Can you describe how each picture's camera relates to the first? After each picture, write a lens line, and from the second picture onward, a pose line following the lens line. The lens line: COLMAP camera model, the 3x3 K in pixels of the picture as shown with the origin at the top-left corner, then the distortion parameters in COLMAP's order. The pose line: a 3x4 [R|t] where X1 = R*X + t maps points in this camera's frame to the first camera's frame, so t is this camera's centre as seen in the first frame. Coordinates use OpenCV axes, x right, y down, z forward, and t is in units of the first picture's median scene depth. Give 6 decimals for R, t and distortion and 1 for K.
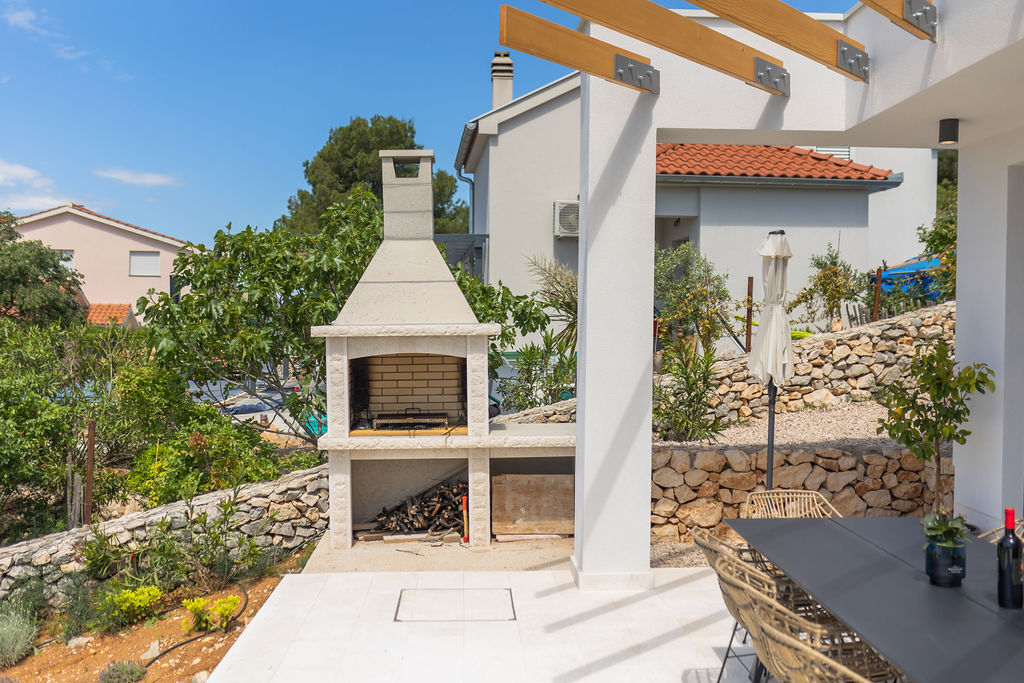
lens RADIAL K [[977.8, 0, 512.0], [0, 977.8, 345.7], [0, 0, 1]] dist [0.008589, 0.003348]
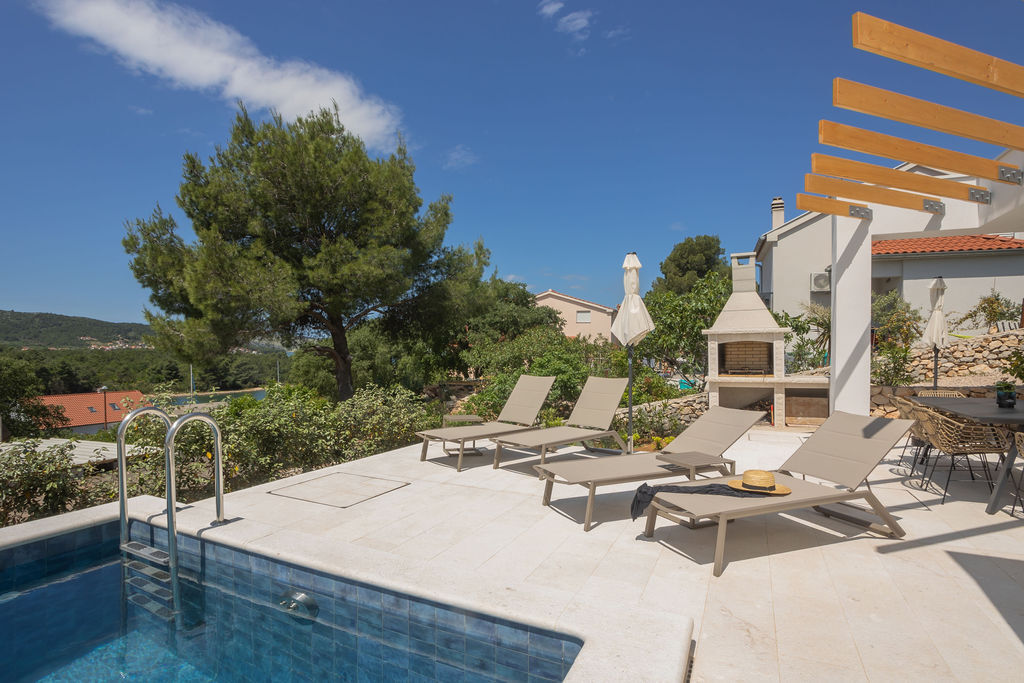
lens RADIAL K [[523.5, 0, 496.7], [0, 523.5, 346.9], [0, 0, 1]] dist [-0.061909, 0.023556]
pose [[0.879525, -0.003042, -0.475842, -0.039748], [-0.010582, 0.999607, -0.025950, 0.054898], [0.475734, 0.027859, 0.879148, -0.316828]]
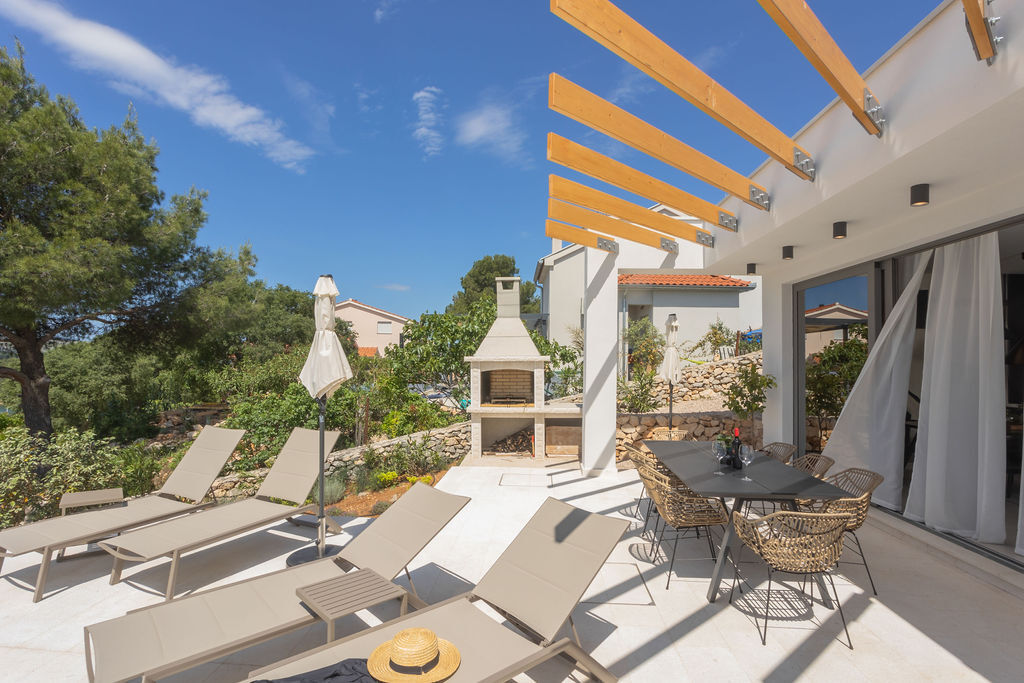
lens RADIAL K [[505.8, 0, 506.7], [0, 505.8, 339.3], [0, 0, 1]] dist [-0.025757, 0.000779]
pose [[0.993266, 0.001762, -0.115840, 0.022153], [-0.008691, 0.998200, -0.059340, 0.007729], [0.115527, 0.059948, 0.991494, -0.122717]]
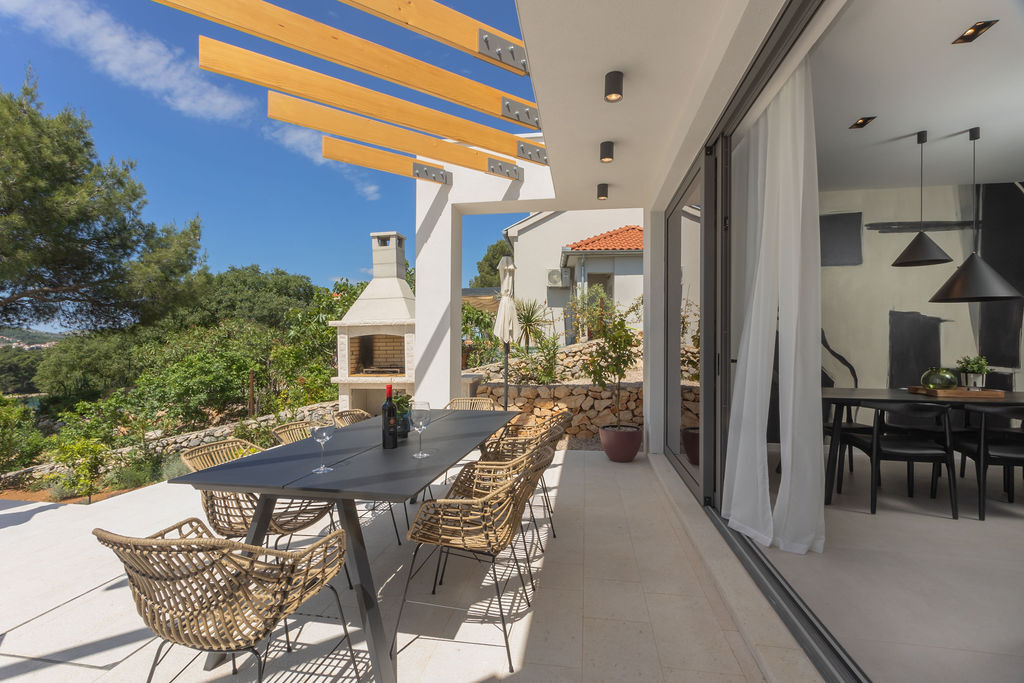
lens RADIAL K [[481.0, 0, 502.2], [0, 481.0, 343.4], [0, 0, 1]] dist [0.001617, 0.000945]
pose [[0.976701, -0.005448, -0.214537, 0.320252], [0.000291, 0.999710, -0.024063, 0.045148], [0.214606, 0.023440, 0.976419, 0.109058]]
